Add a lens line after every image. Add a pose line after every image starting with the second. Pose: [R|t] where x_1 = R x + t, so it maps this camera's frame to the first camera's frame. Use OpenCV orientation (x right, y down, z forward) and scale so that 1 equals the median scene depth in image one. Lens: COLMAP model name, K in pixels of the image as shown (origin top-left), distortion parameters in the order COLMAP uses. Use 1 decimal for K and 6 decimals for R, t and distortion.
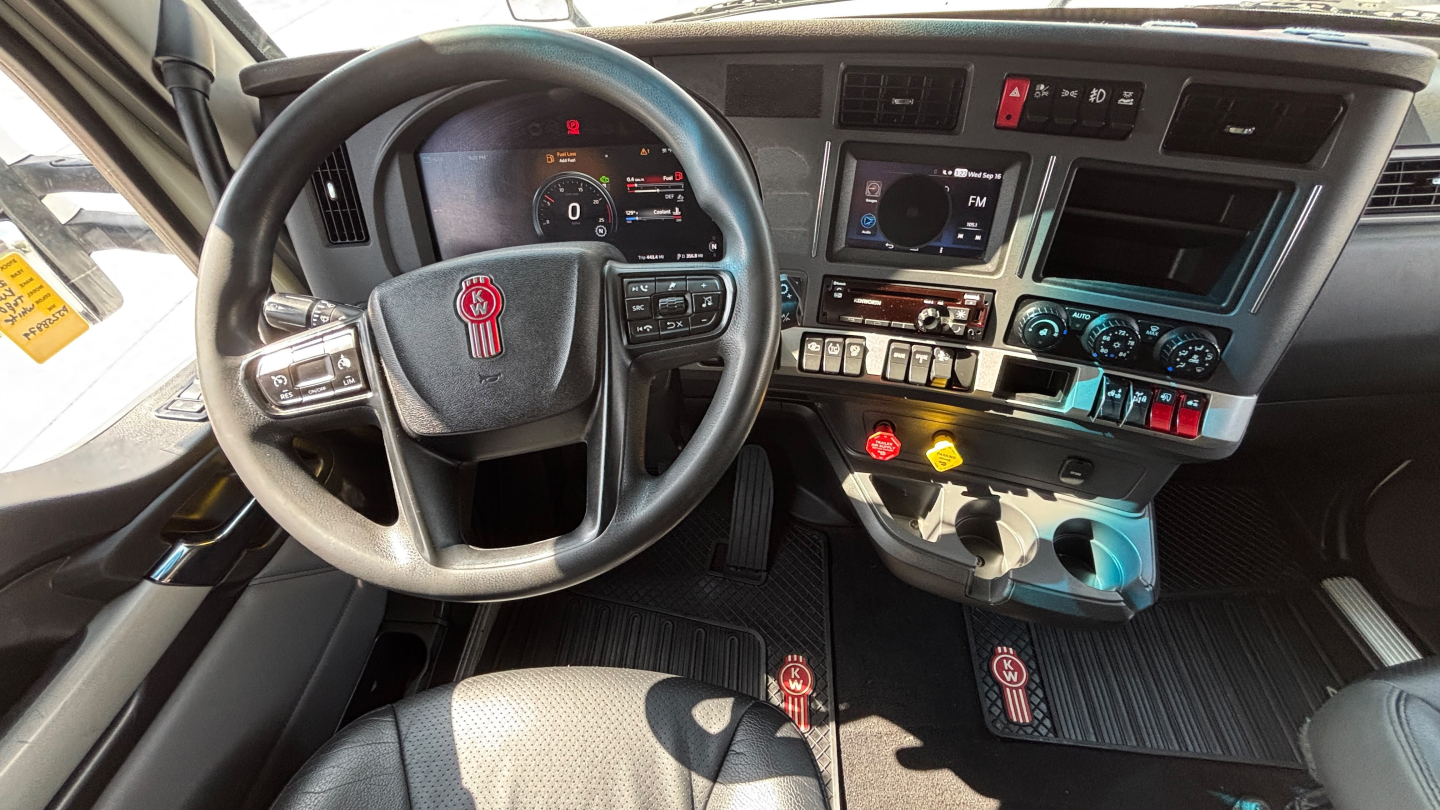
lens RADIAL K [[584.4, 0, 726.0], [0, 584.4, 401.0], [0, 0, 1]] dist [-0.001471, -0.000303]
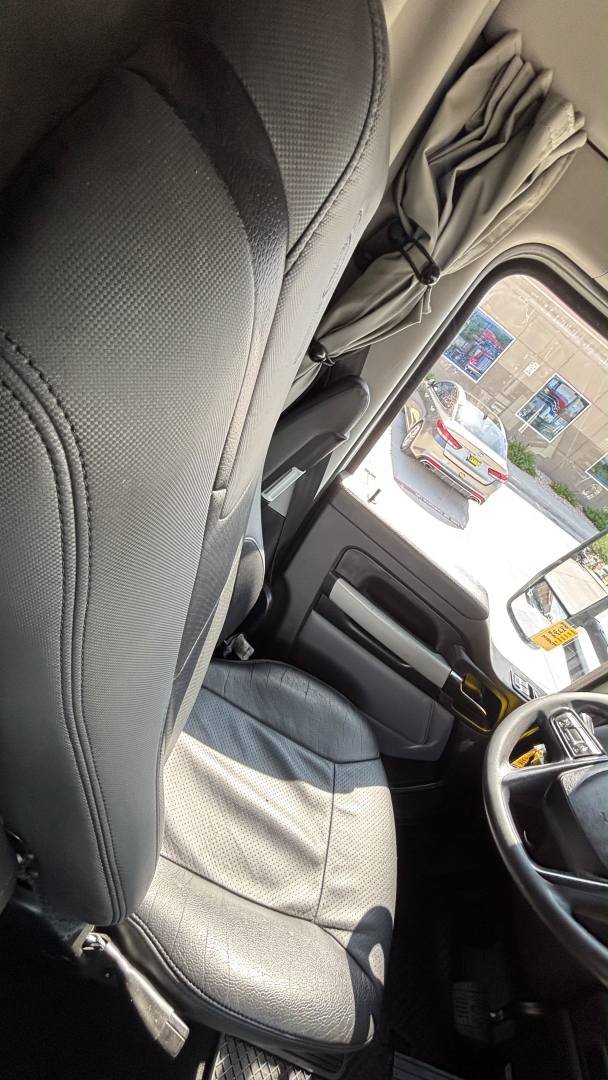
lens RADIAL K [[438.3, 0, 305.9], [0, 438.3, 539.5], [0, 0, 1]] dist [-0.001471, -0.000303]
pose [[-0.171133, 0.551532, -0.816411, 0.298769], [-0.970570, 0.048129, 0.235962, 0.358486], [0.169433, 0.832764, 0.527064, -0.480302]]
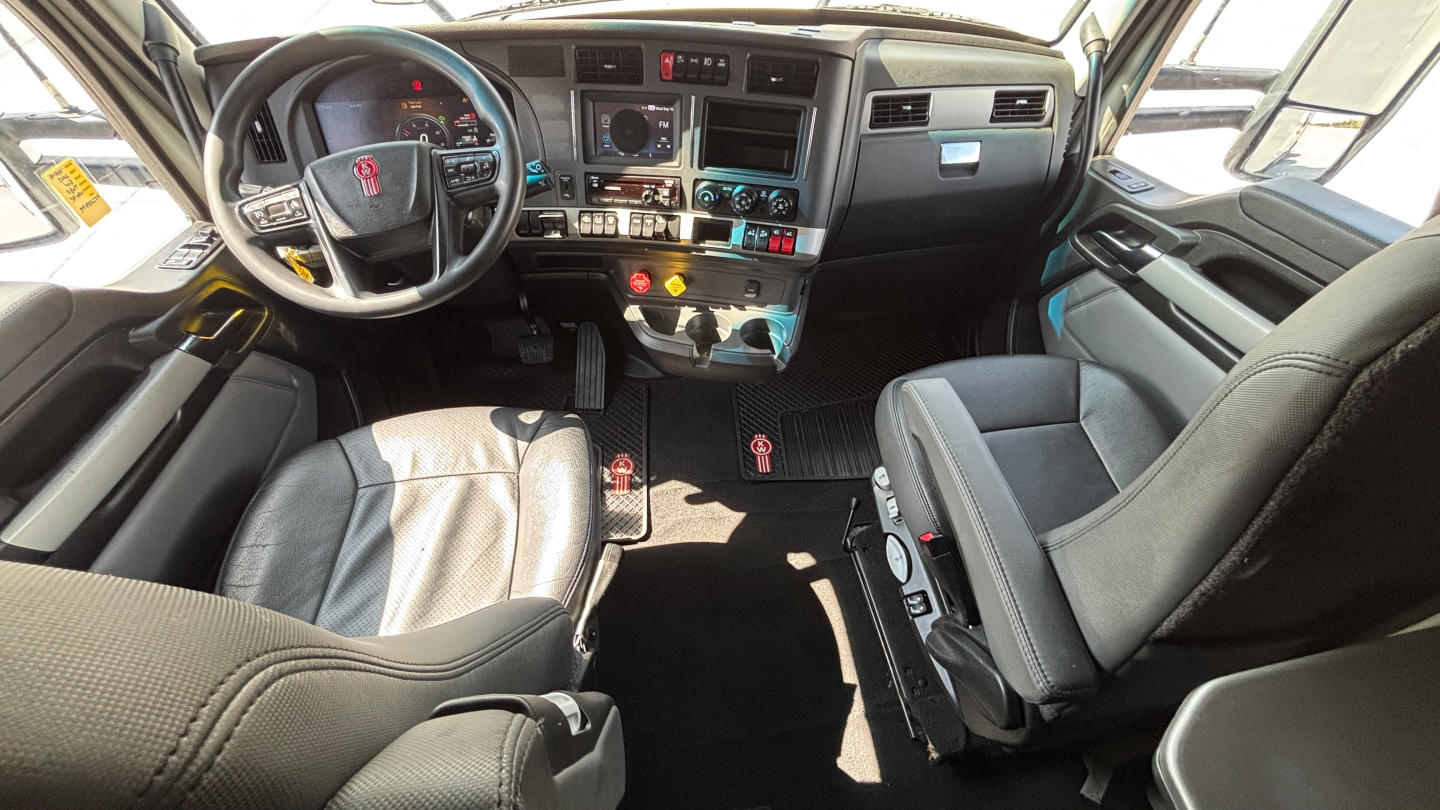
lens RADIAL K [[578.7, 0, 723.0], [0, 578.7, 406.0], [0, 0, 1]] dist [0.003162, -0.000256]
pose [[0.987575, -0.085184, 0.132058, 0.297905], [0.079728, 0.995751, 0.046078, 0.425071], [-0.135422, -0.034977, 0.990170, -0.760403]]
